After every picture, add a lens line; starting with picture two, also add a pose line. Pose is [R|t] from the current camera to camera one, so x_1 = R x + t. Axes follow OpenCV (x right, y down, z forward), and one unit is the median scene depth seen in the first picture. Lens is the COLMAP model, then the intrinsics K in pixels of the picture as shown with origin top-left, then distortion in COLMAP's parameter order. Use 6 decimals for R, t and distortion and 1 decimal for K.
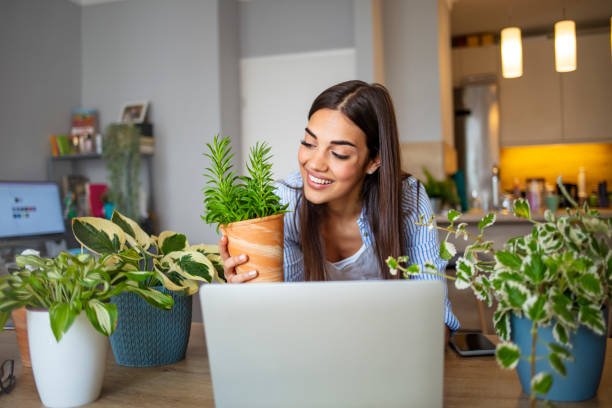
lens RADIAL K [[591.7, 0, 306.0], [0, 591.7, 204.0], [0, 0, 1]] dist [-0.049737, 0.003150]
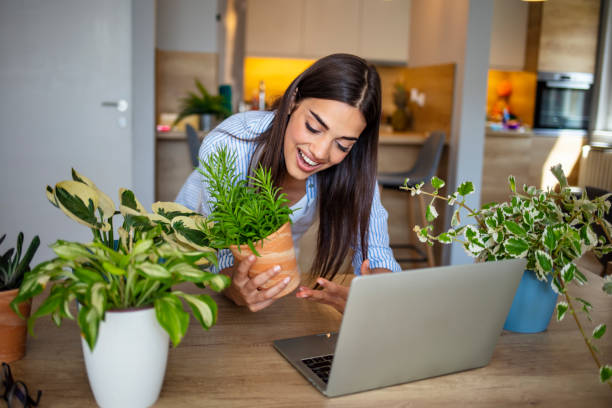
lens RADIAL K [[629.9, 0, 306.0], [0, 629.9, 204.0], [0, 0, 1]] dist [-0.050791, -0.002729]
pose [[0.864408, -0.029035, 0.501952, -0.656792], [-0.056682, 0.986340, 0.154665, -0.127333], [-0.499586, -0.162146, 0.850954, 0.100919]]
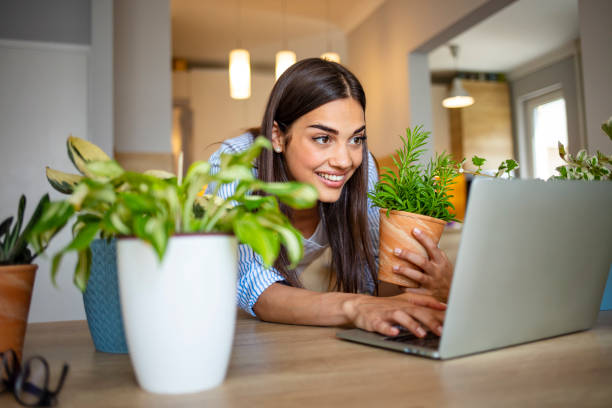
lens RADIAL K [[591.7, 0, 306.0], [0, 591.7, 204.0], [0, 0, 1]] dist [-0.049737, 0.003150]
pose [[0.801324, 0.031041, 0.597424, -0.710205], [0.012518, 0.997564, -0.068622, 0.187945], [-0.598099, 0.062467, 0.798984, 0.393519]]
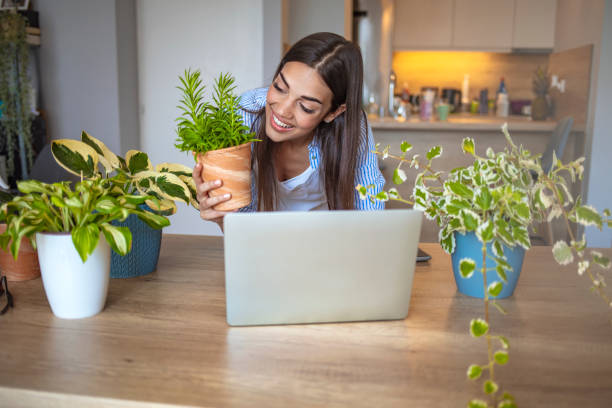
lens RADIAL K [[612.0, 0, 293.2], [0, 612.0, 205.5], [0, 0, 1]] dist [-0.046468, 0.012158]
pose [[0.981522, -0.002631, 0.191333, -0.227678], [-0.031763, 0.983794, 0.176465, -0.081860], [-0.188697, -0.179281, 0.965532, -0.164440]]
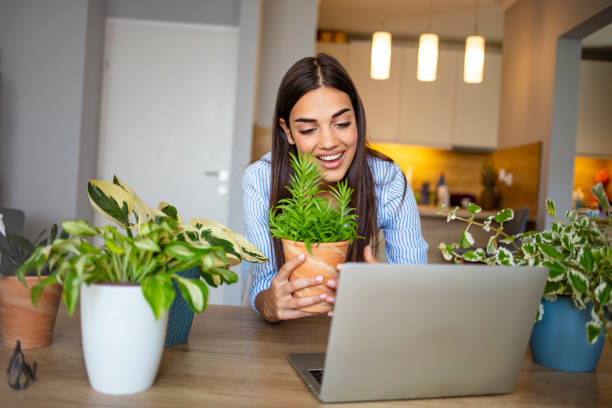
lens RADIAL K [[591.7, 0, 306.0], [0, 591.7, 204.0], [0, 0, 1]] dist [-0.049737, 0.003150]
pose [[0.939585, 0.072148, 0.334626, -0.471637], [-0.082657, 0.996429, 0.017253, 0.021213], [-0.332186, -0.043870, 0.942193, 0.073653]]
